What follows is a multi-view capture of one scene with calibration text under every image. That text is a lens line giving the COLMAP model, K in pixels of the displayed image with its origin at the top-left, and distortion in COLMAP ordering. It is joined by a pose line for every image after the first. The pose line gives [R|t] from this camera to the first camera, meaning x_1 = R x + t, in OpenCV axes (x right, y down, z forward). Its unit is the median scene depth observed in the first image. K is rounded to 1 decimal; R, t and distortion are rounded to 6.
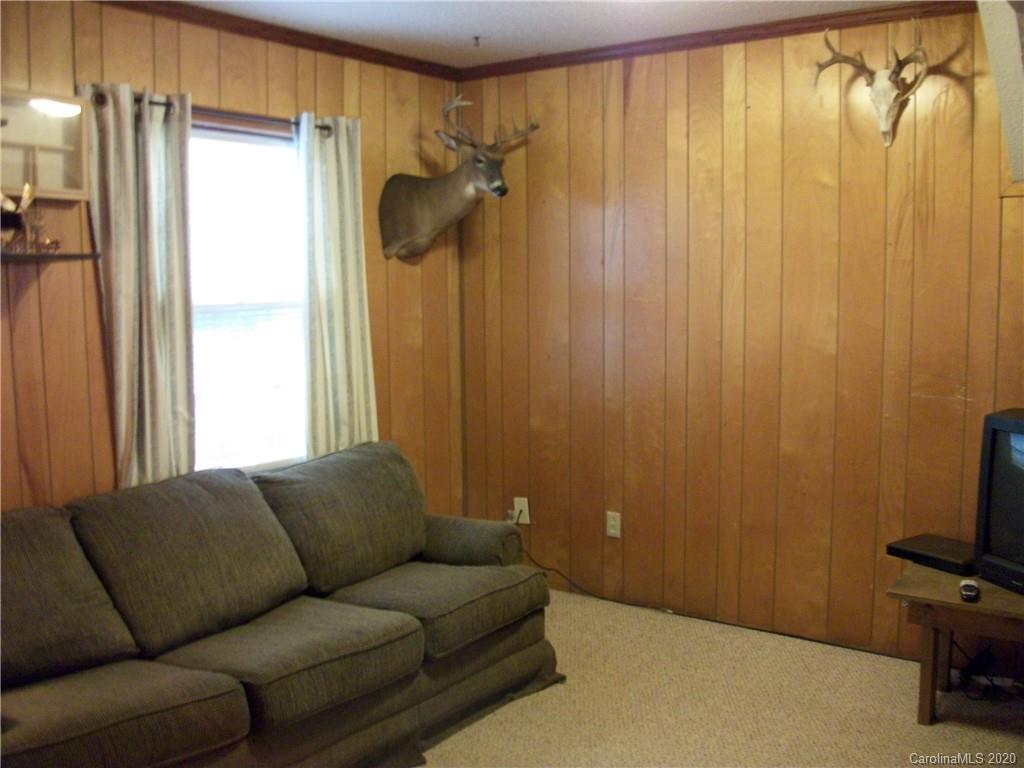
lens RADIAL K [[973.2, 0, 524.0], [0, 973.2, 383.7], [0, 0, 1]] dist [-0.149810, 0.085230]
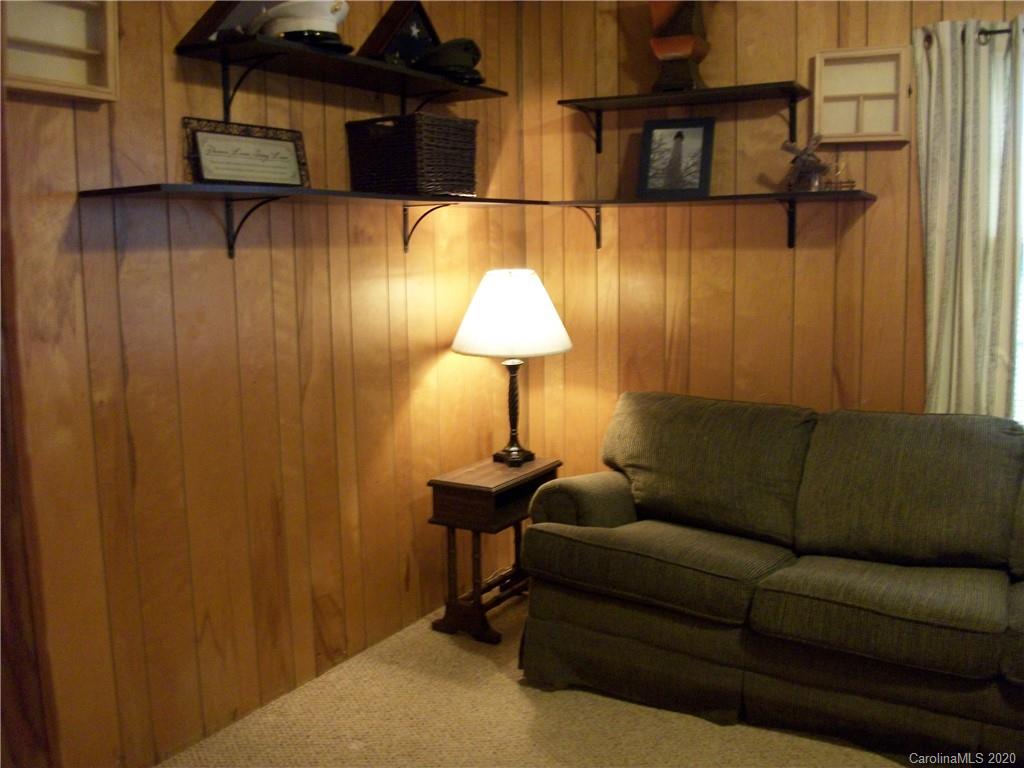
lens RADIAL K [[973.2, 0, 524.0], [0, 973.2, 383.7], [0, 0, 1]] dist [-0.149810, 0.085230]
pose [[0.102864, 0.145389, -0.984013, 0.588772], [-0.097582, 0.985963, 0.135477, -0.025942], [0.989897, 0.082086, 0.115608, 0.476715]]
